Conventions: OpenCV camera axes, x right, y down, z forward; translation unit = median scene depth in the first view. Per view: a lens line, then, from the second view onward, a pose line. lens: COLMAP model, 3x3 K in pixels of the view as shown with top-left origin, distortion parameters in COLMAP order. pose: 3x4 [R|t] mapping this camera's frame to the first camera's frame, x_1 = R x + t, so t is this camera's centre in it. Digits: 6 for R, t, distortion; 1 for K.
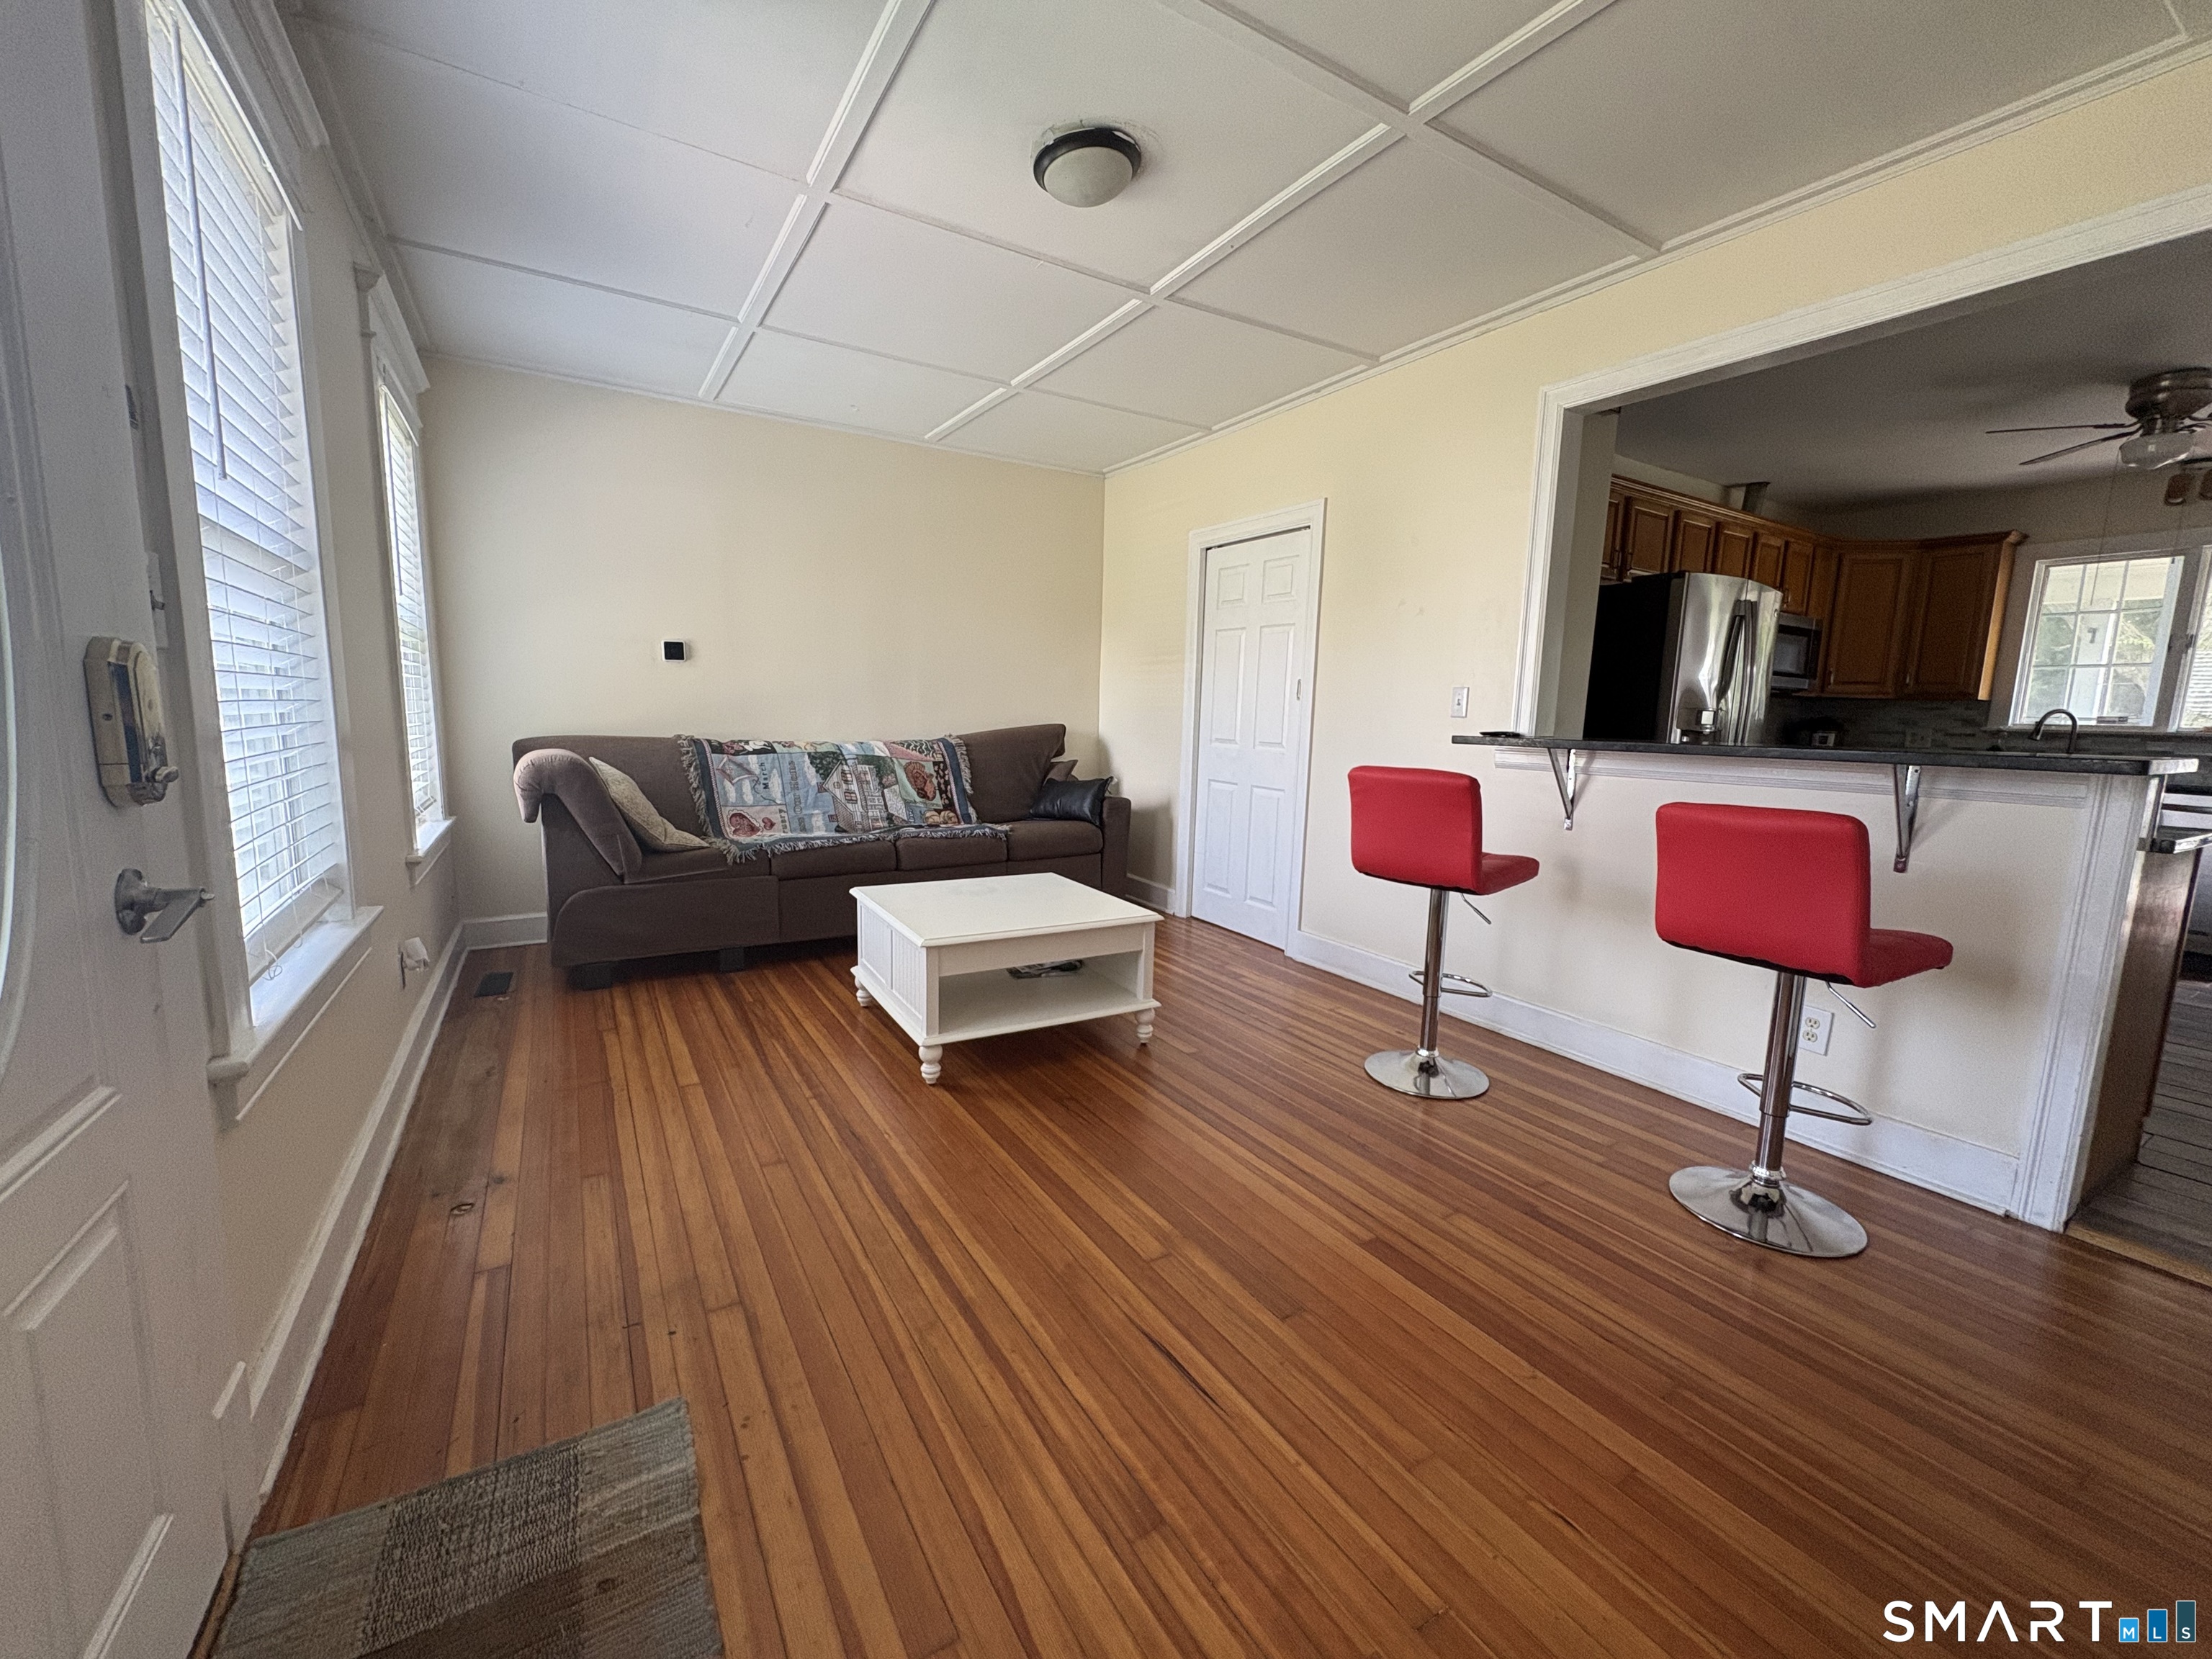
lens RADIAL K [[881.6, 0, 1103.6], [0, 881.6, 833.5], [0, 0, 1]] dist [0.000531, -0.000121]
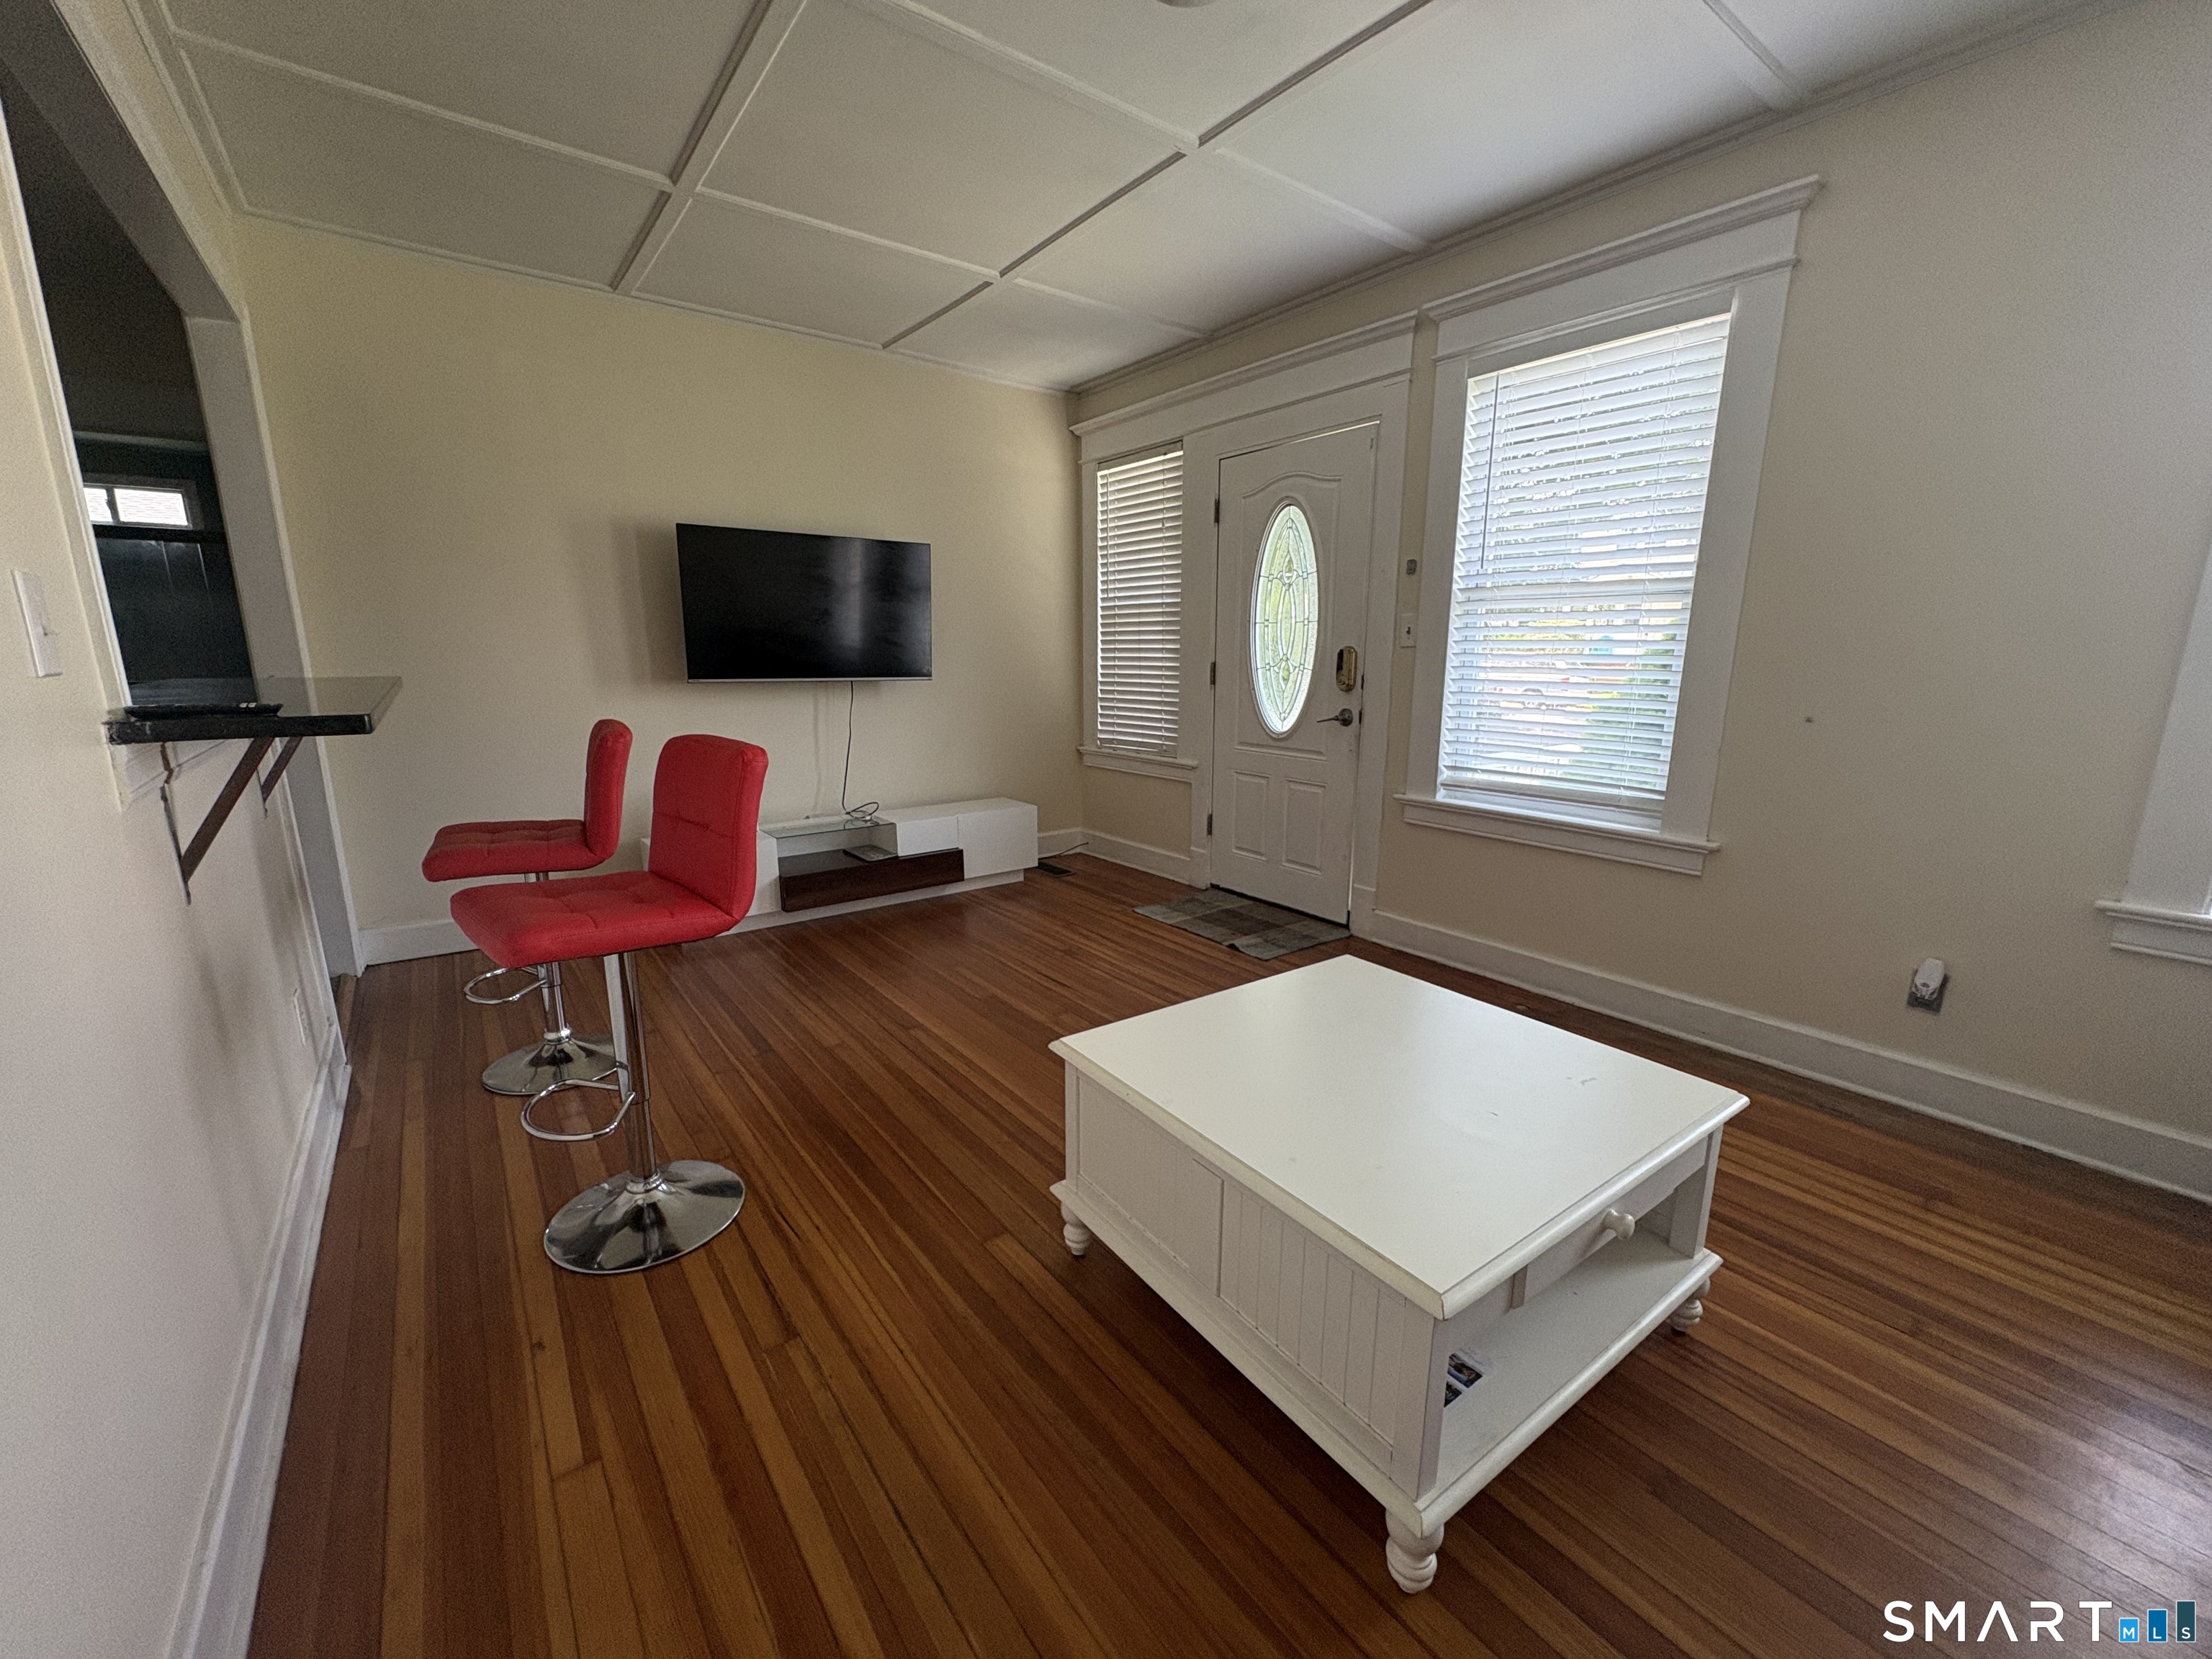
lens RADIAL K [[881.6, 0, 1103.6], [0, 881.6, 833.5], [0, 0, 1]] dist [0.000531, -0.000121]
pose [[-0.995174, -0.007212, -0.097856, 0.126015], [-0.039927, 0.940761, 0.336711, -0.308282], [0.089630, 0.338993, -0.936509, 2.096598]]
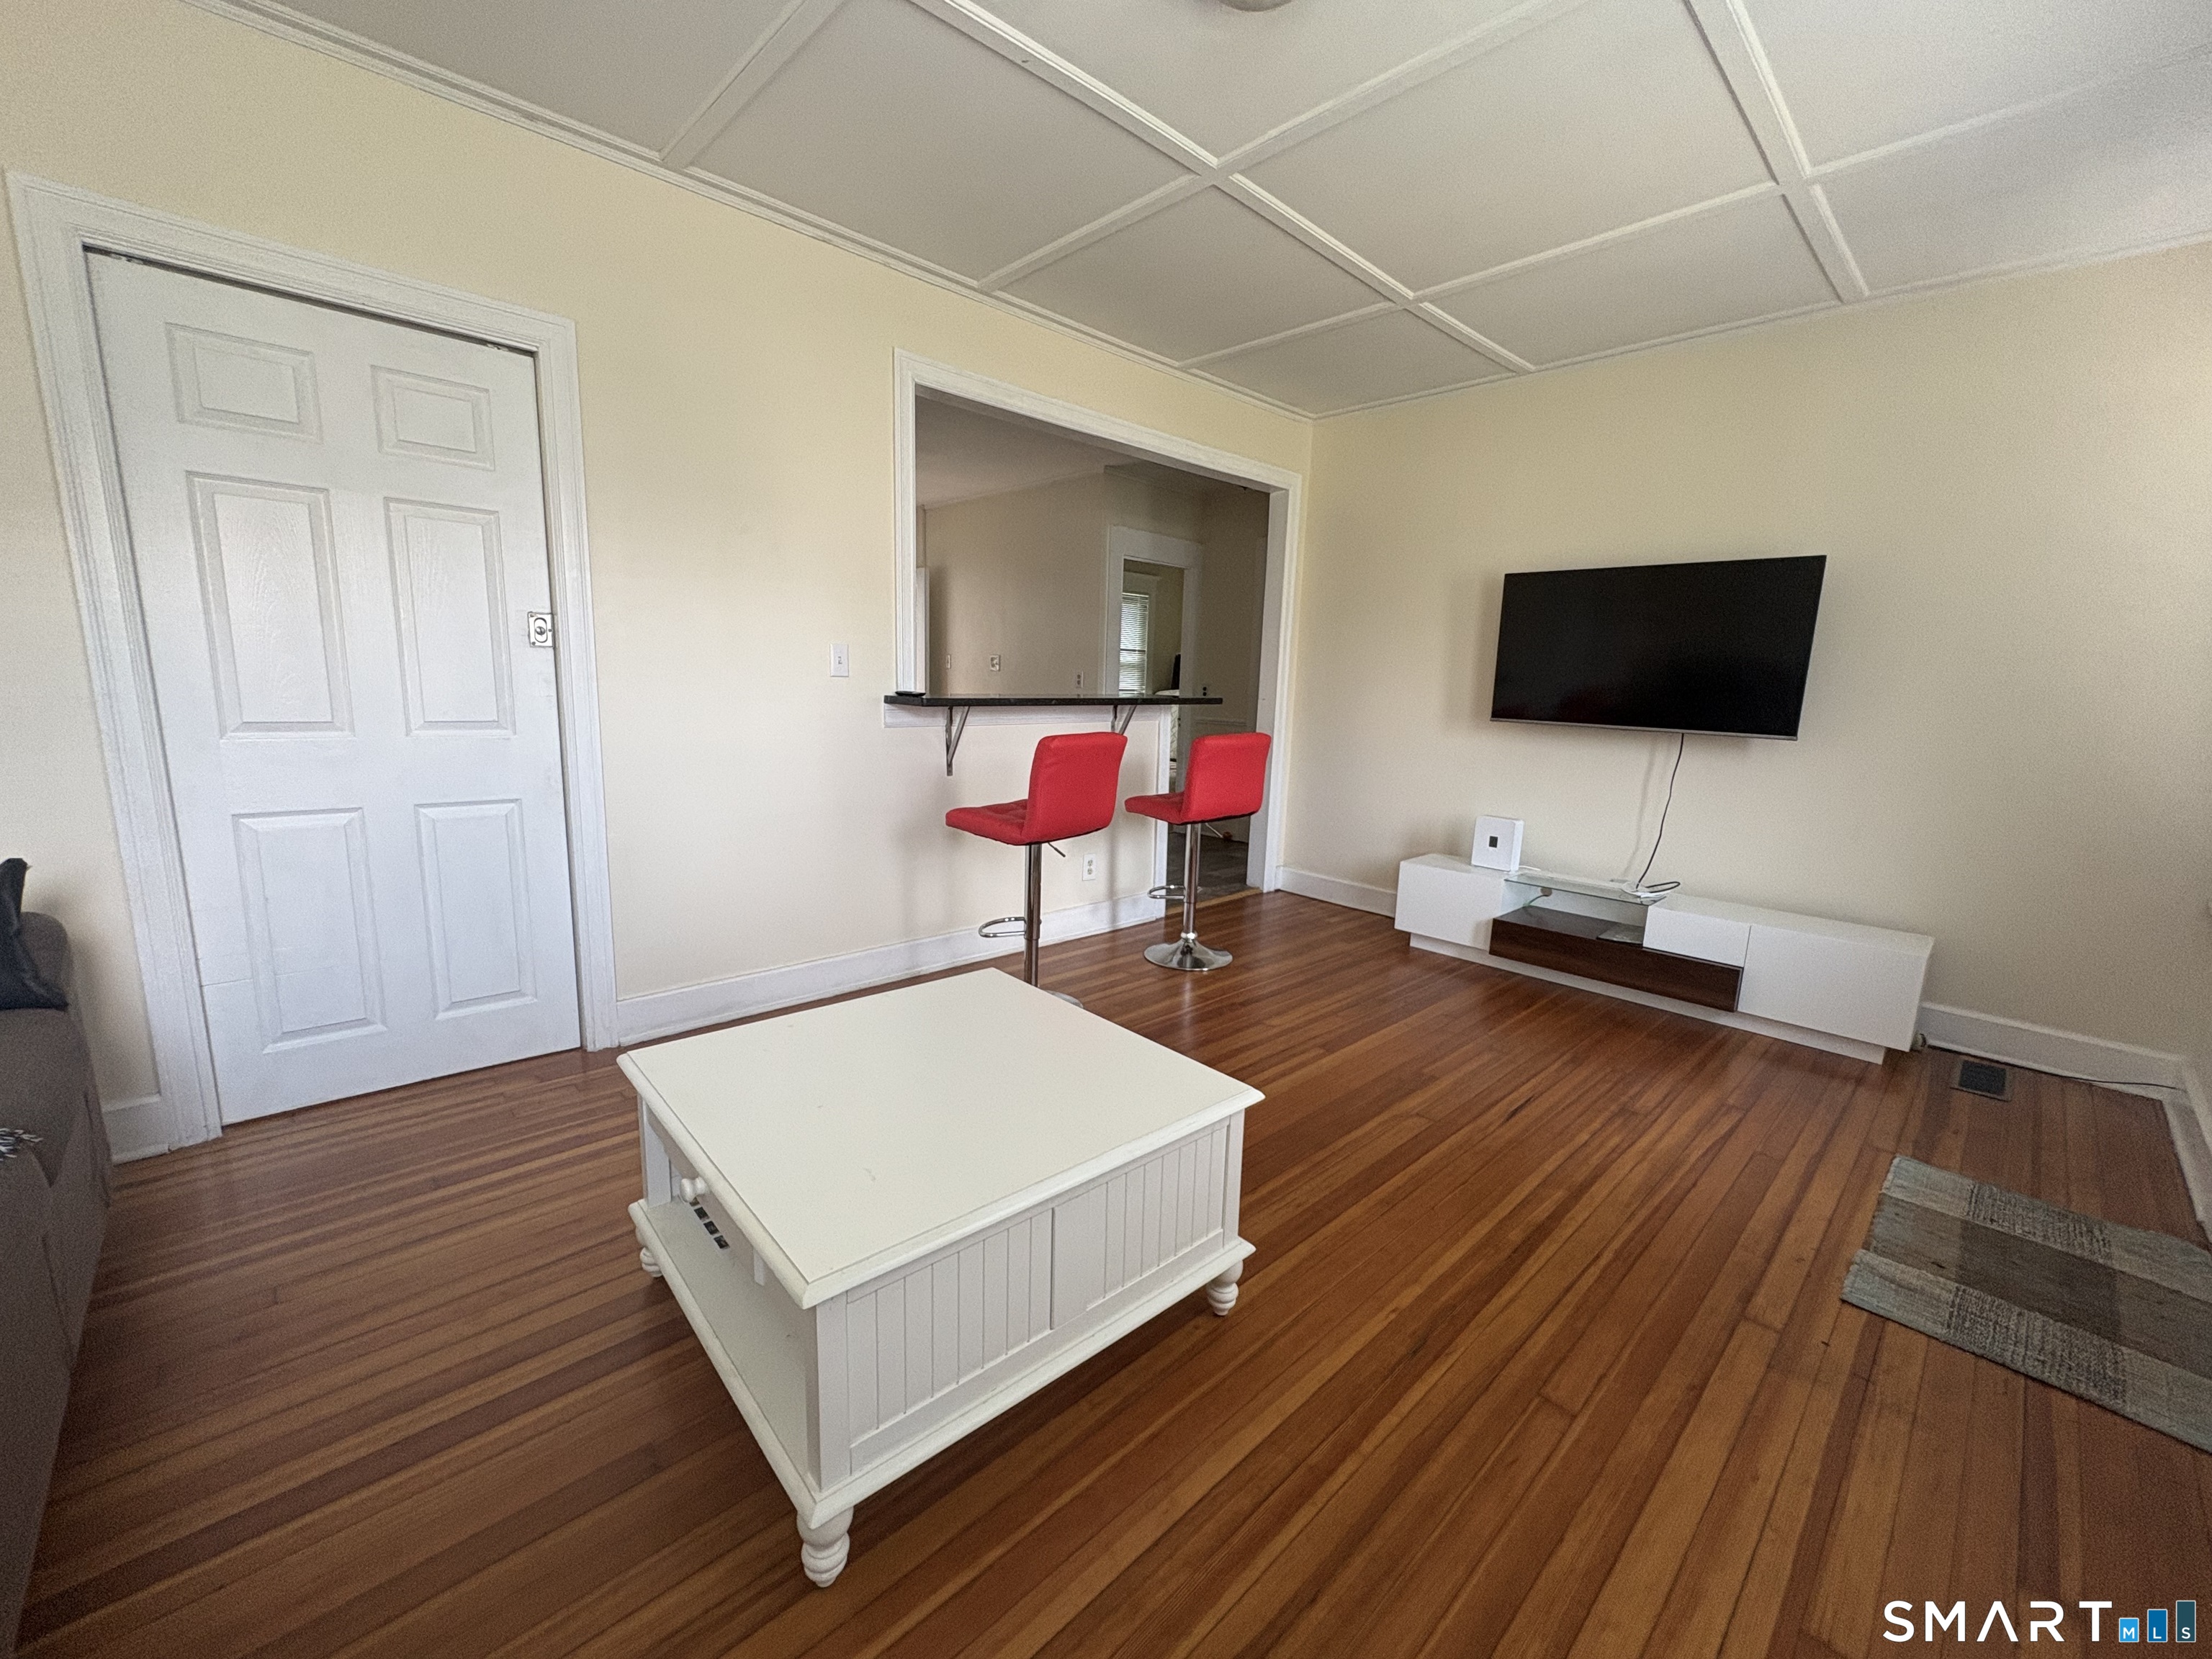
lens RADIAL K [[881.6, 0, 1103.6], [0, 881.6, 833.5], [0, 0, 1]] dist [0.000531, -0.000121]
pose [[-0.204097, -0.201977, 0.957888, -0.895236], [0.101476, 0.968848, 0.225910, -0.242723], [-0.973677, 0.143310, -0.177243, 1.452538]]
